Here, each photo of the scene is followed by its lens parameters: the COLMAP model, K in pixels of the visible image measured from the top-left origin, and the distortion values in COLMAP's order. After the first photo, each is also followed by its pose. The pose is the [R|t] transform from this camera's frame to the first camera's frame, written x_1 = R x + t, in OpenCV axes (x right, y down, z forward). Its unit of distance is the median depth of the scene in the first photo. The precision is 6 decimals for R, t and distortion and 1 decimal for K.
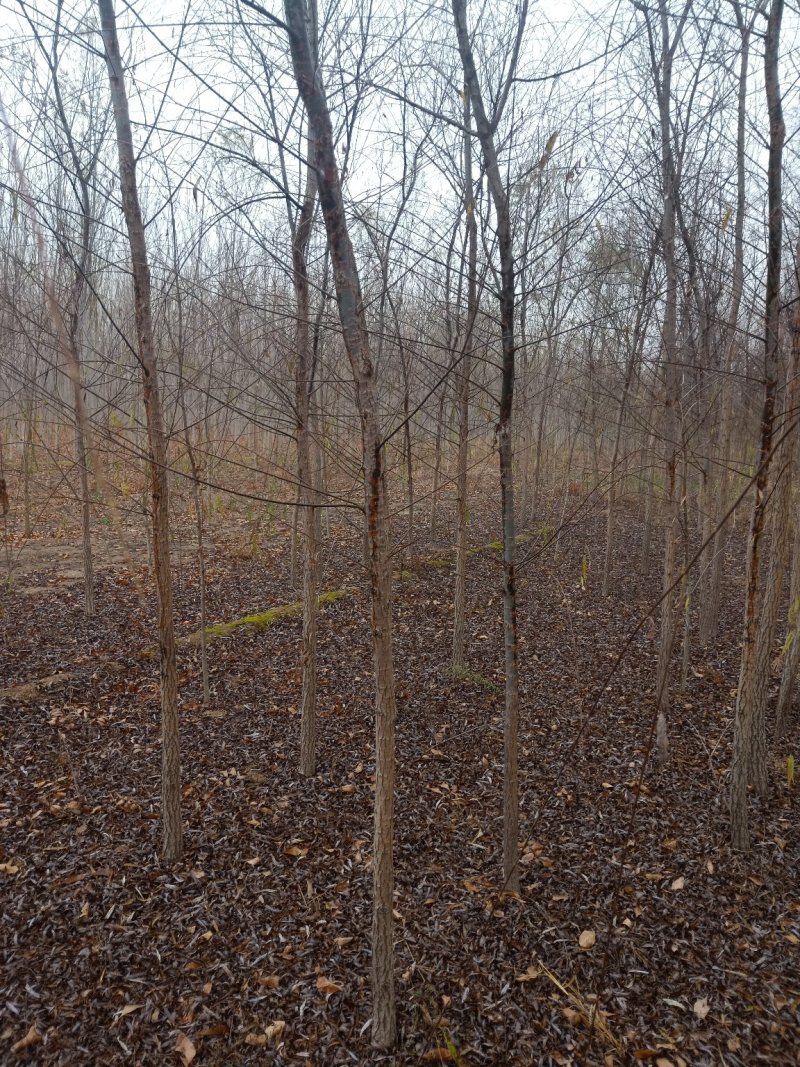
lens RADIAL K [[805.6, 0, 400.0], [0, 805.6, 533.5], [0, 0, 1]] dist [0.064268, -0.040940]
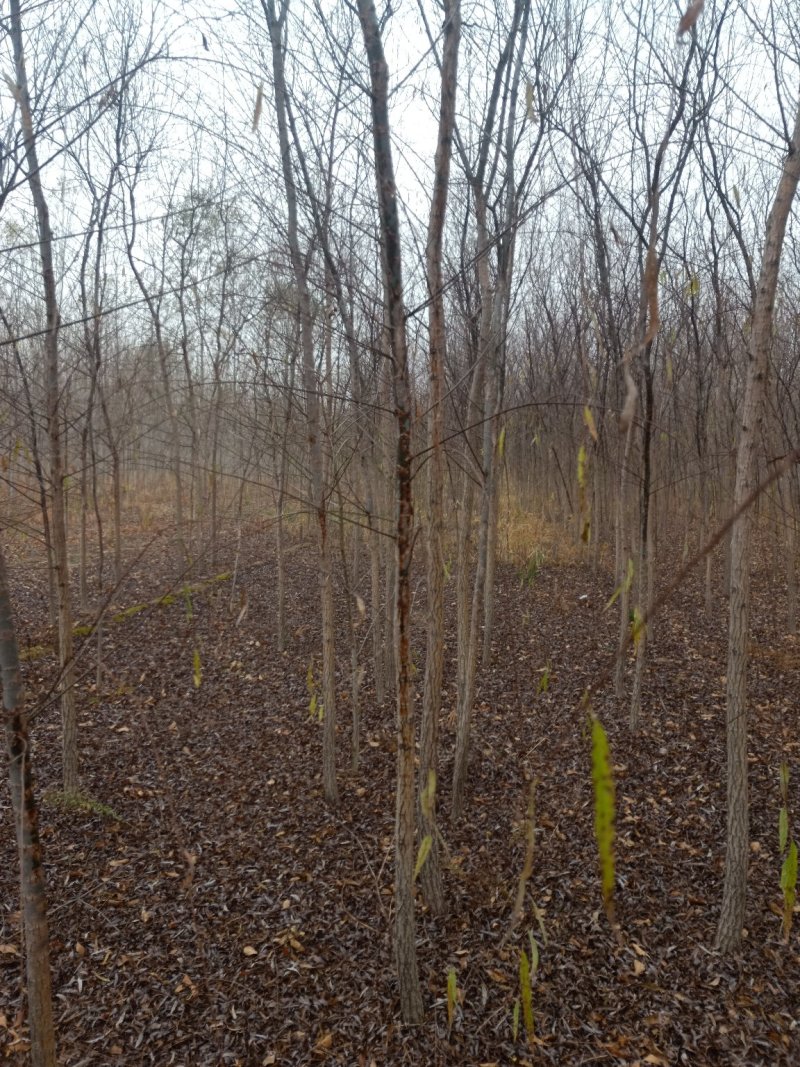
lens RADIAL K [[805.6, 0, 400.0], [0, 805.6, 533.5], [0, 0, 1]] dist [0.064268, -0.040940]
pose [[0.932270, -0.053588, 0.357773, 0.125104], [0.068510, 0.997224, -0.029155, -0.036249], [-0.355218, 0.051691, 0.933353, 0.215421]]
